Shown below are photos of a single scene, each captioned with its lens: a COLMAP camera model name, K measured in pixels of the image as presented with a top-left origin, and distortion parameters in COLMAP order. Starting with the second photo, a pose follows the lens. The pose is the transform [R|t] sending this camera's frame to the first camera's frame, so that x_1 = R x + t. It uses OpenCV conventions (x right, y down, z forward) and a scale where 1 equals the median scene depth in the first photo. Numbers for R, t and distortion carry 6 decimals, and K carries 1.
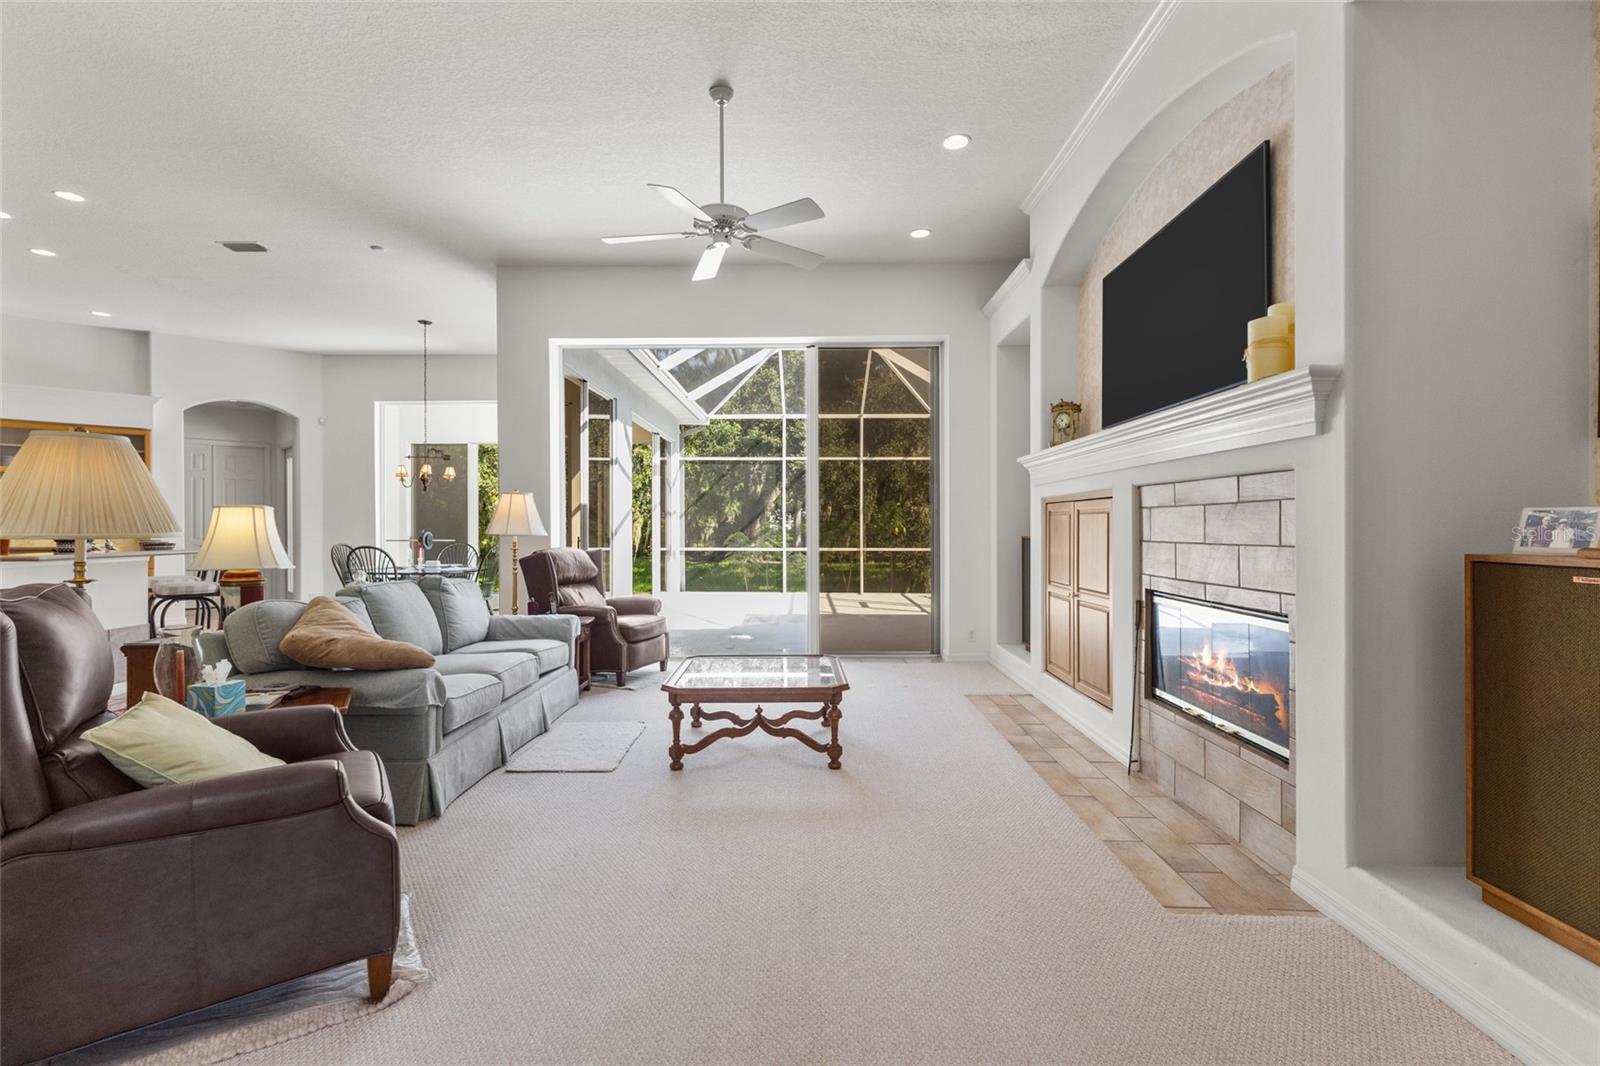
lens RADIAL K [[739.3, 0, 796.5], [0, 739.3, 528.2], [0, 0, 1]] dist [0.005420, -0.000235]
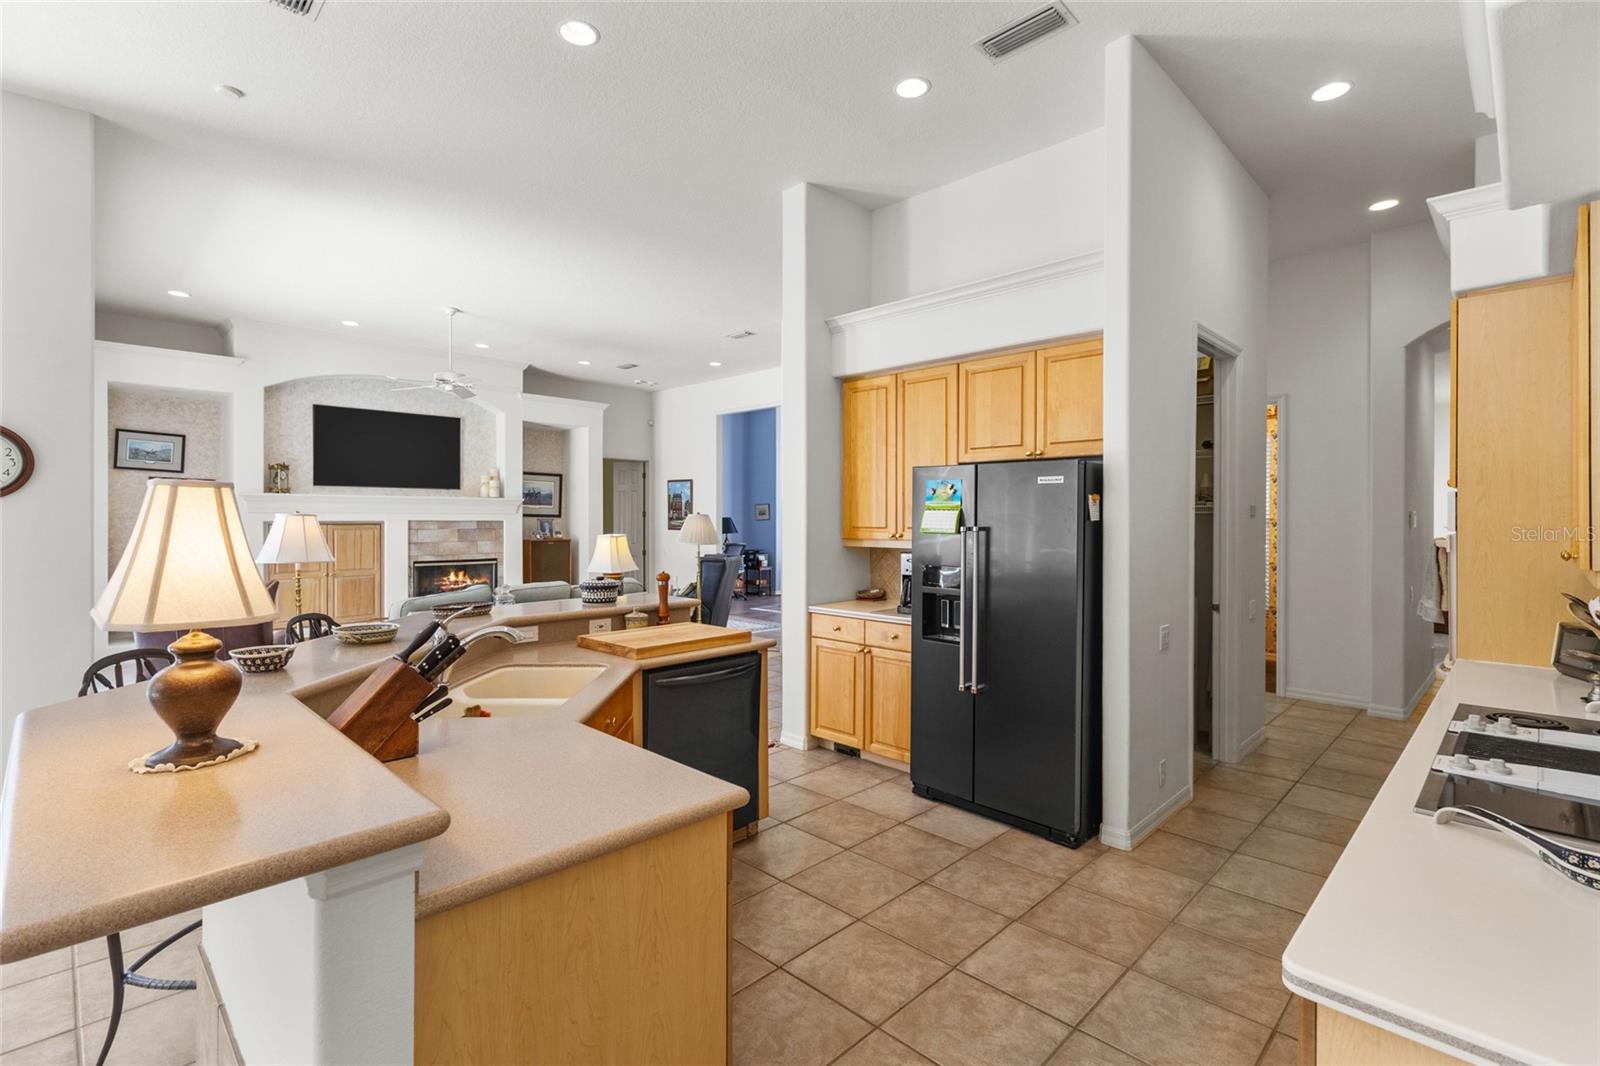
lens RADIAL K [[739.3, 0, 794.0], [0, 739.3, 524.0], [0, 0, 1]] dist [0.005420, -0.000235]
pose [[-0.715073, -0.005074, 0.699031, -2.183254], [0.001202, 0.999963, 0.008487, -0.064215], [-0.699049, 0.006909, -0.715041, 1.858968]]
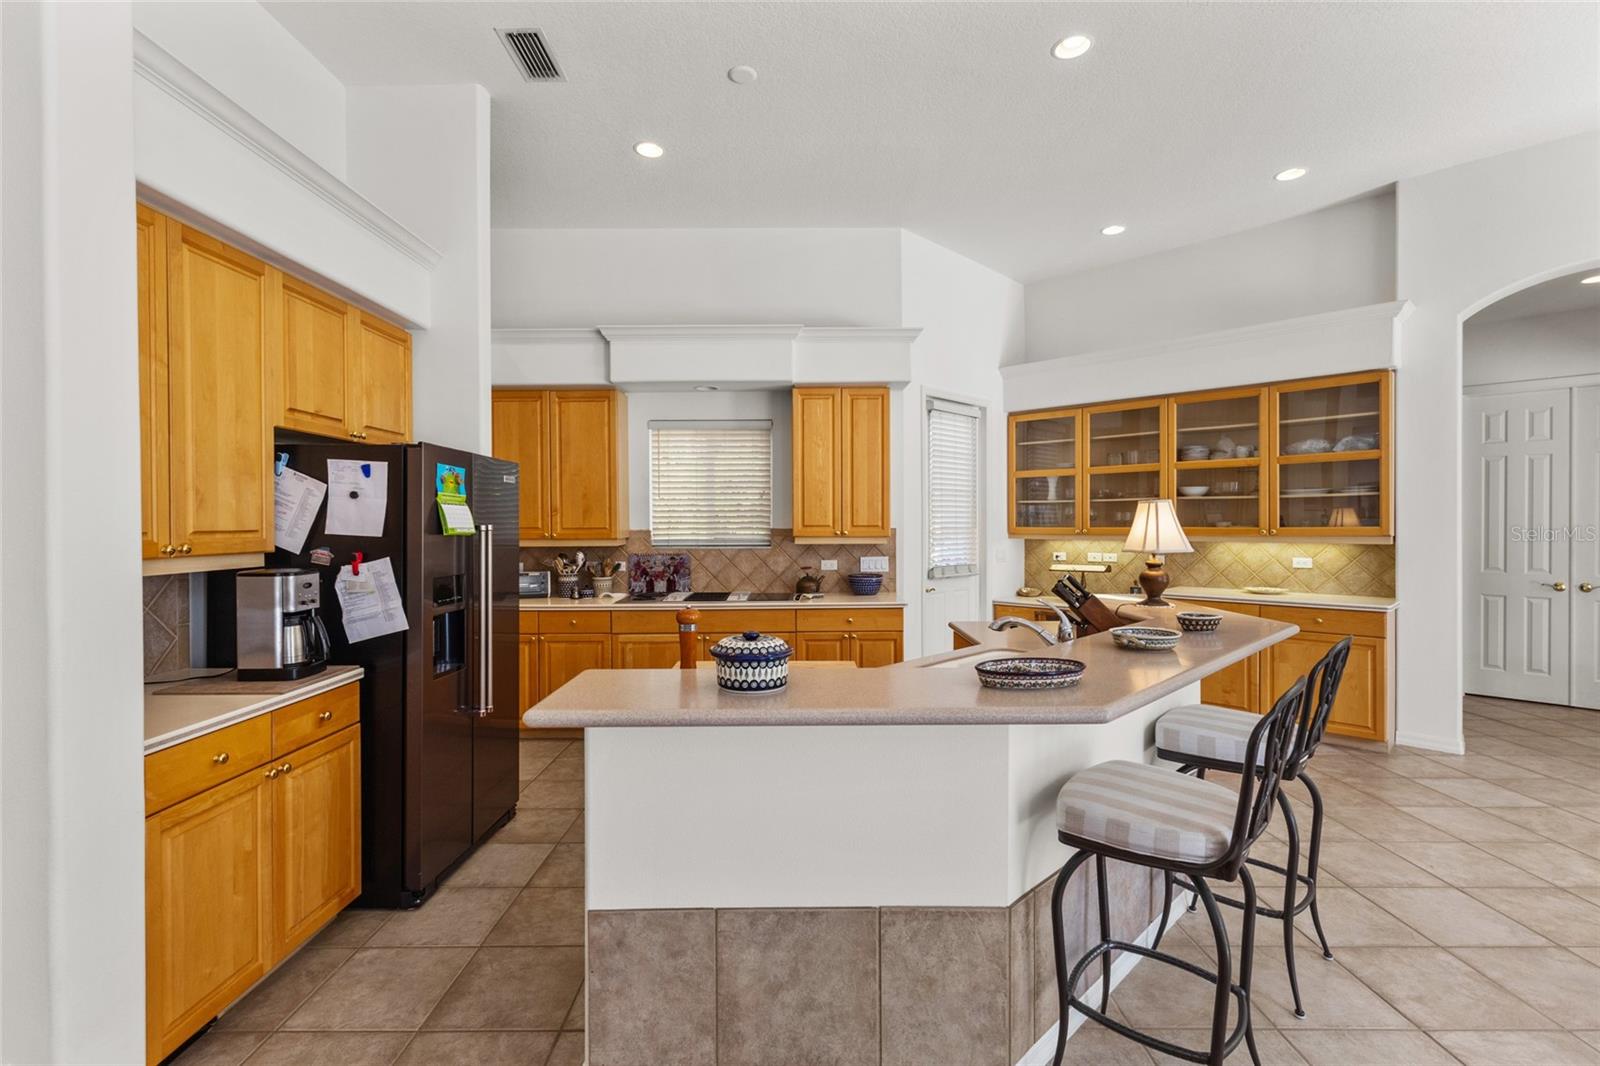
lens RADIAL K [[739.3, 0, 797.6], [0, 739.3, 522.9], [0, 0, 1]] dist [0.005420, -0.000235]
pose [[0.011476, 0.001469, -0.999933, -0.824809], [0.000743, 0.999999, 0.001478, -0.054953], [0.999934, -0.000760, 0.011475, 1.356386]]
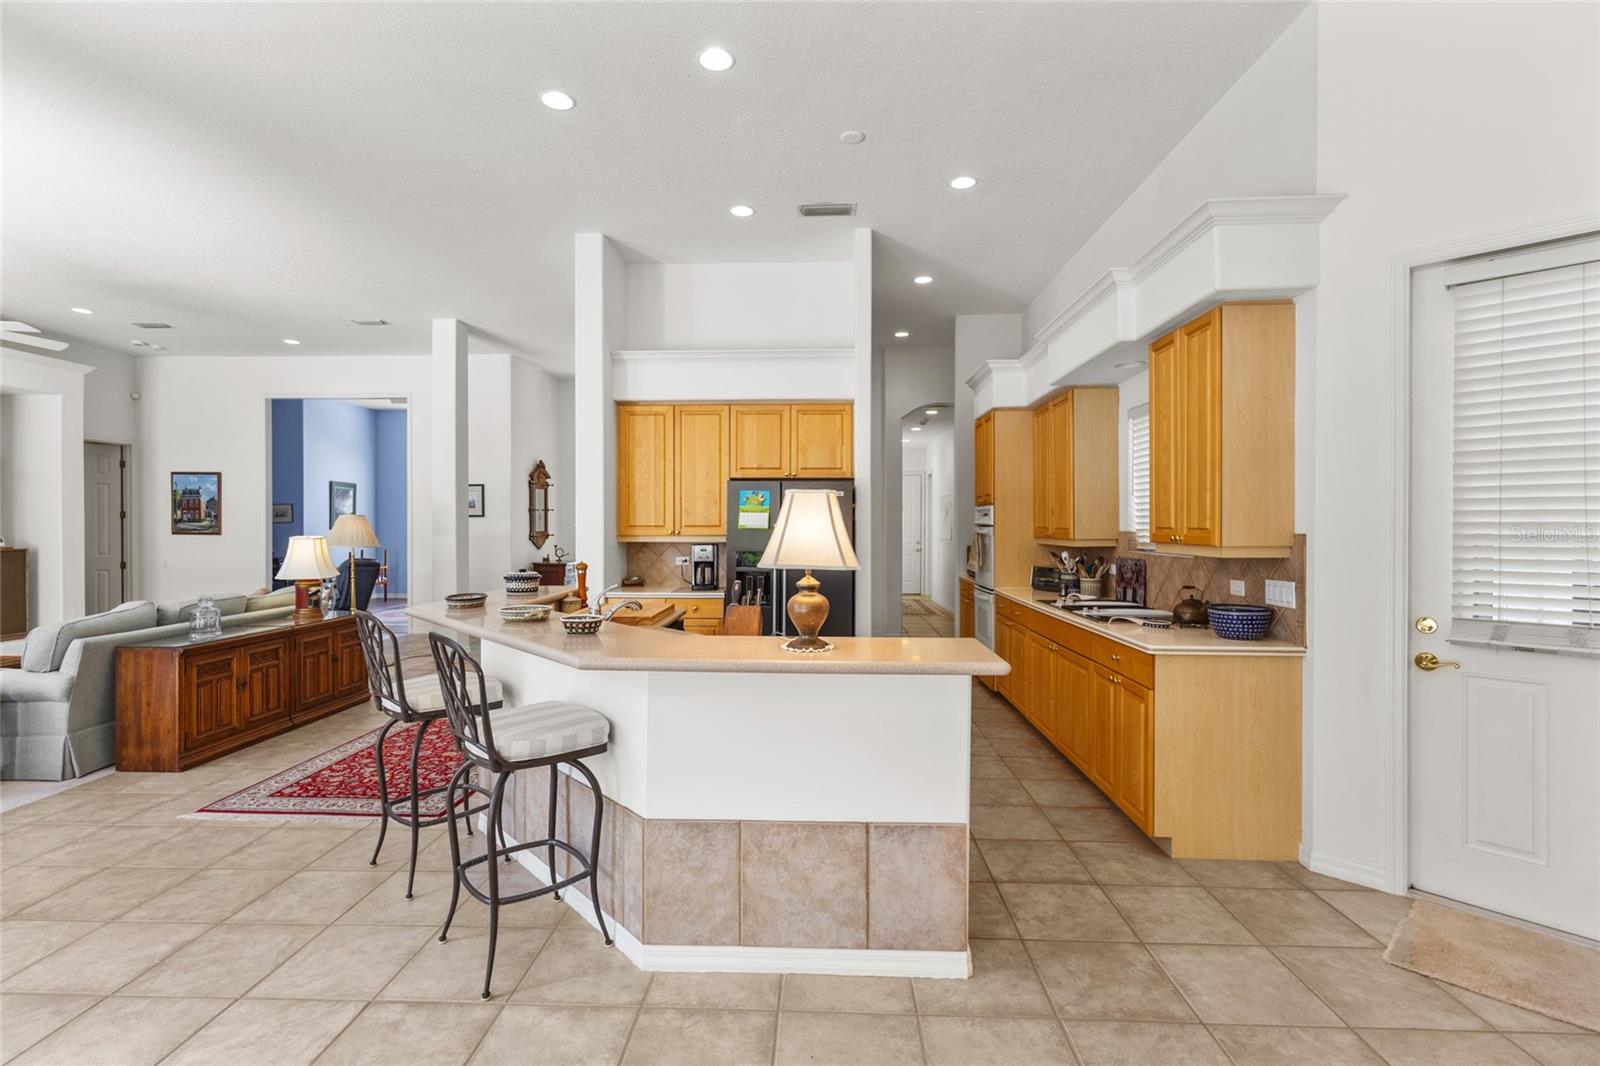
lens RADIAL K [[739.3, 0, 797.0], [0, 739.3, 526.8], [0, 0, 1]] dist [0.005420, -0.000235]
pose [[-0.999612, -0.000167, 0.027849, -1.744228], [0.000010, 0.999980, 0.006354, -0.055405], [-0.027849, 0.006352, -0.999592, 2.424440]]
